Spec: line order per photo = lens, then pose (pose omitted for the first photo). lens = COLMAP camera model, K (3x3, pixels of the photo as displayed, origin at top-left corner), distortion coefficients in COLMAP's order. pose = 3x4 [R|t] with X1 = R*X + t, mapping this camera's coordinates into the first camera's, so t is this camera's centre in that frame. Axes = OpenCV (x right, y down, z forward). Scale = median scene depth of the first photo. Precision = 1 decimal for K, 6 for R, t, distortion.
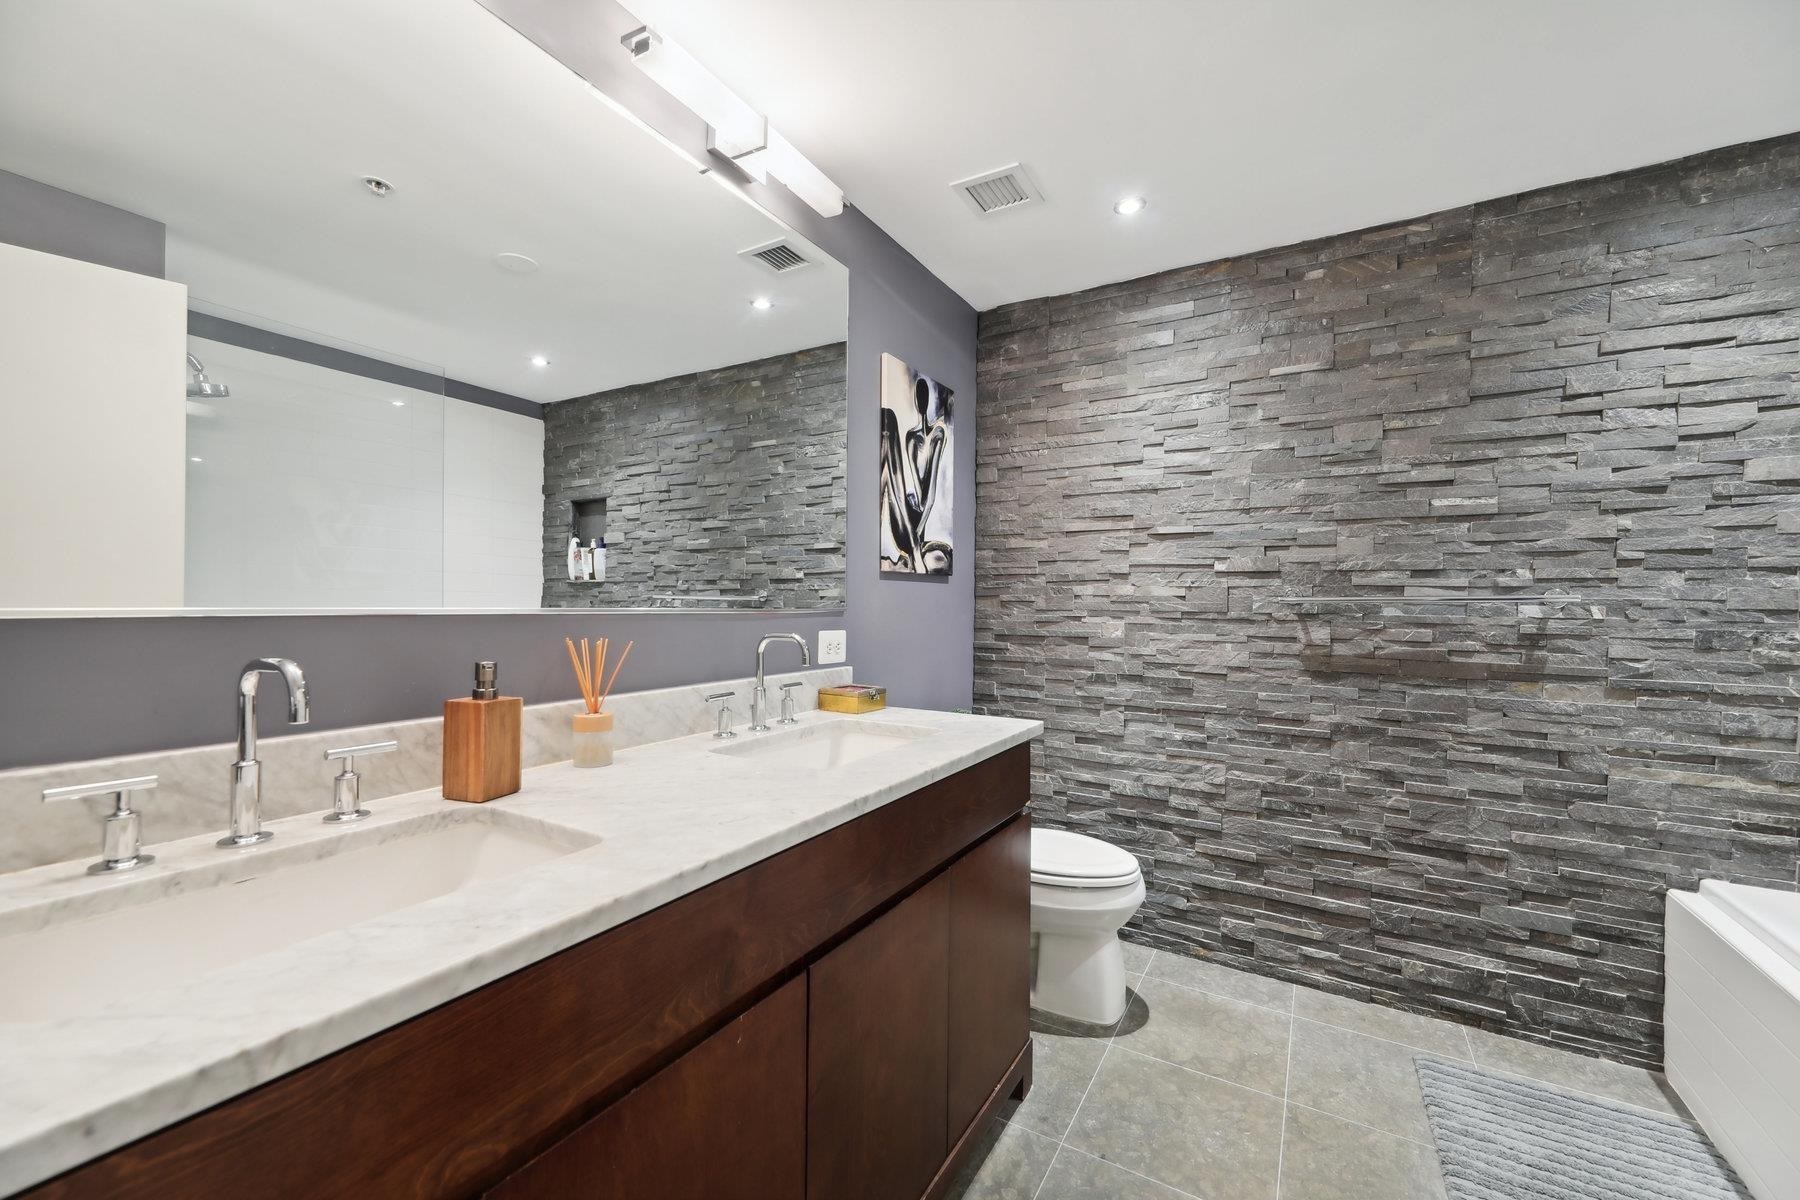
lens RADIAL K [[718.9, 0, 895.0], [0, 718.9, 606.0], [0, 0, 1]] dist [0.012045, -0.003996]
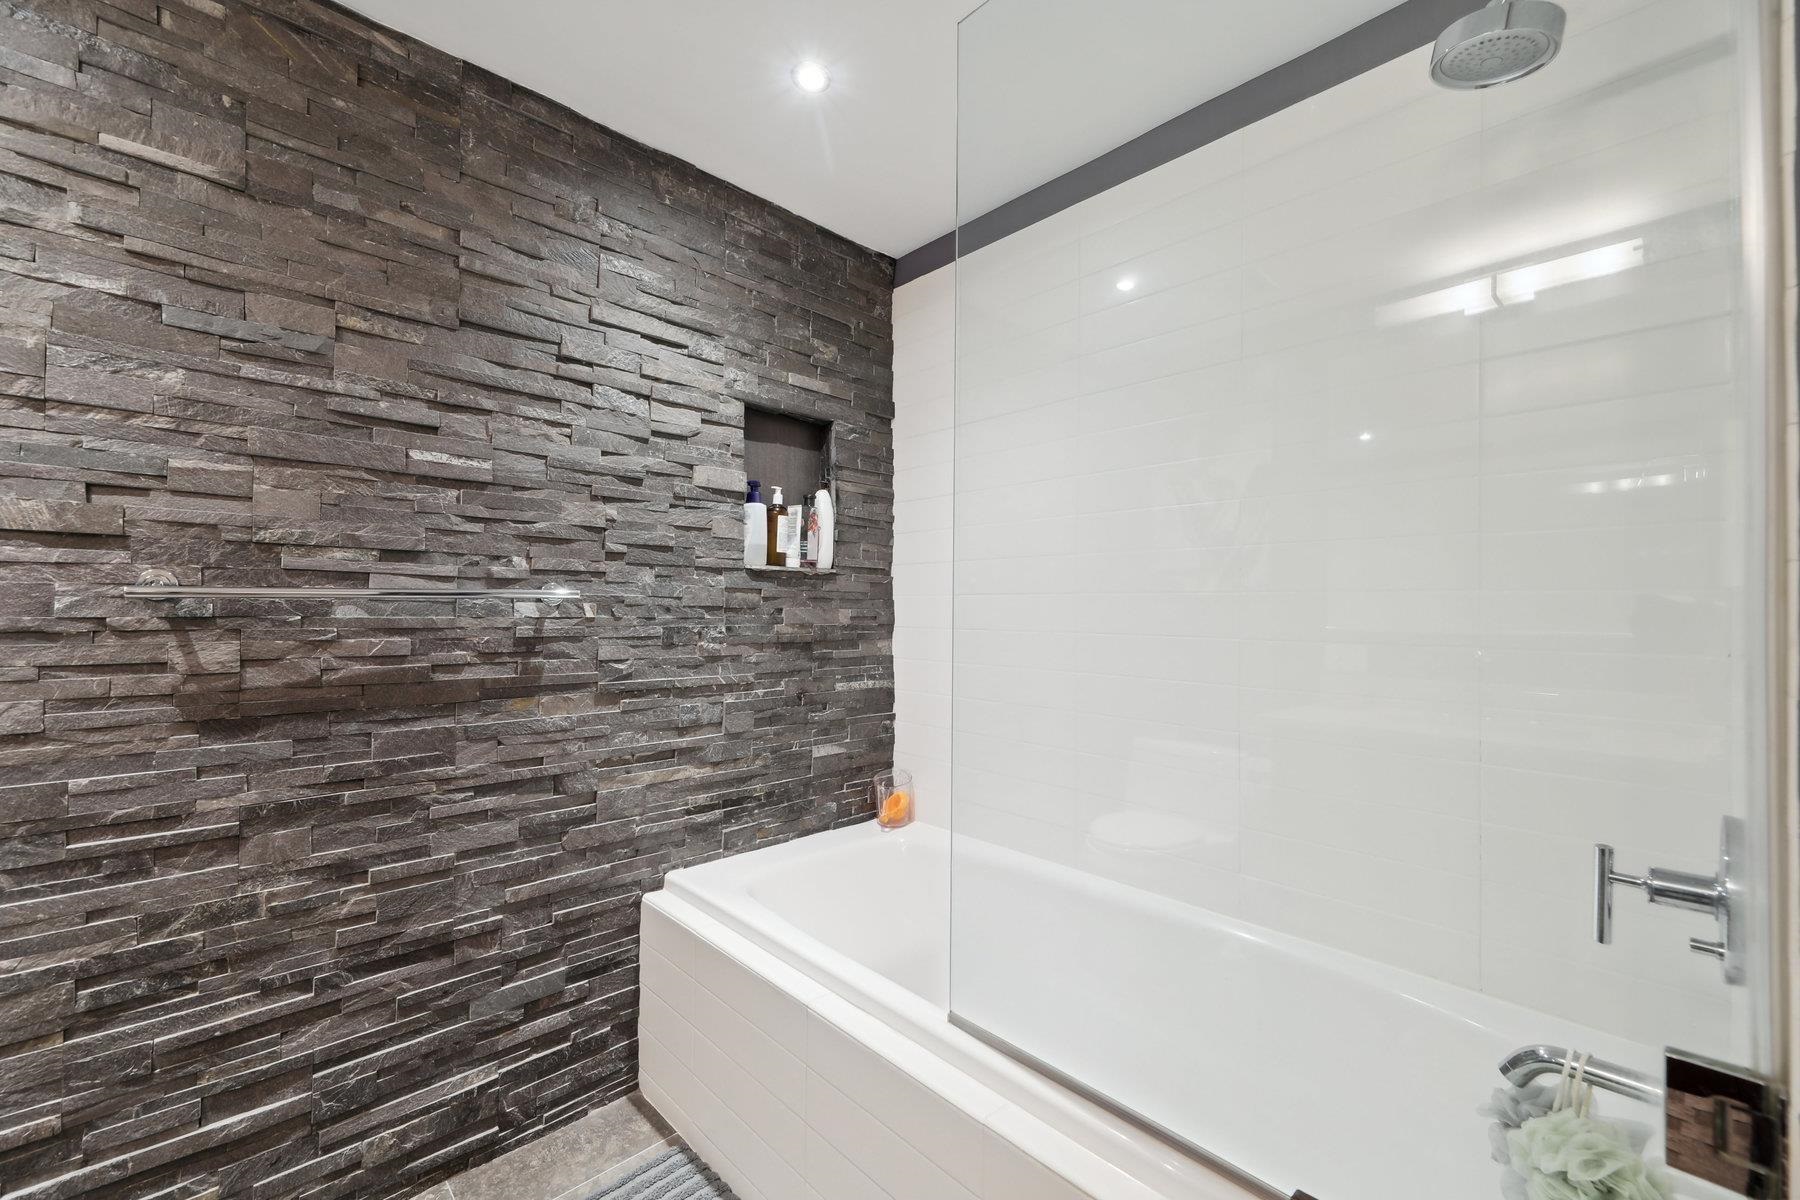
lens RADIAL K [[718.9, 0, 894.9], [0, 718.9, 598.4], [0, 0, 1]] dist [0.012045, -0.003996]
pose [[0.245963, -0.003428, 0.969273, 0.190183], [-0.009274, 0.999940, 0.005890, -0.013215], [-0.969235, -0.010438, 0.245916, 0.386748]]
